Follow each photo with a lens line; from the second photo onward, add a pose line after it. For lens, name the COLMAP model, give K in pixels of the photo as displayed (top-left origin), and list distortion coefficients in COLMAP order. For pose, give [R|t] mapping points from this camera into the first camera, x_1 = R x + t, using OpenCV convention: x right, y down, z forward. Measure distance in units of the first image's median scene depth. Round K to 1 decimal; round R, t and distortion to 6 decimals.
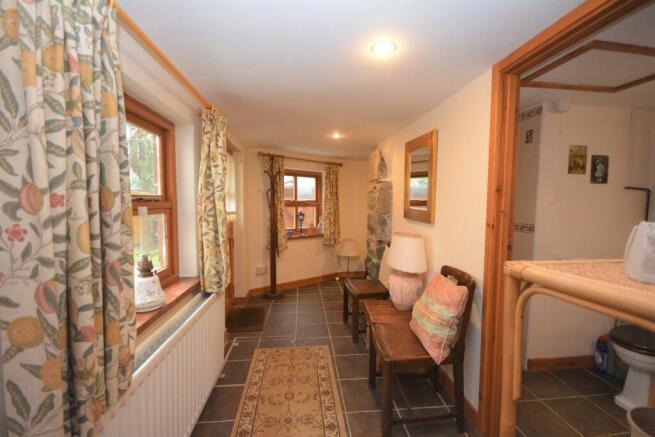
lens RADIAL K [[287.8, 0, 328.7], [0, 287.8, 218.9], [0, 0, 1]] dist [-0.010182, -0.000793]
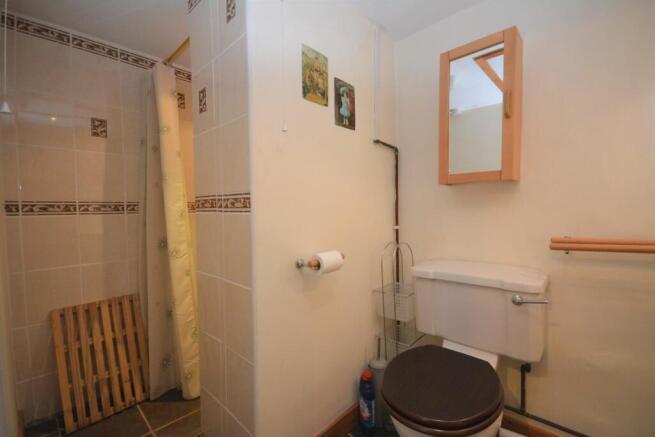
lens RADIAL K [[287.8, 0, 328.7], [0, 287.8, 218.9], [0, 0, 1]] dist [-0.010182, -0.000793]
pose [[0.755269, -0.043113, 0.653995, 0.507879], [0.064866, 0.997852, -0.009129, 0.076115], [-0.652197, 0.049317, 0.756443, 0.566484]]
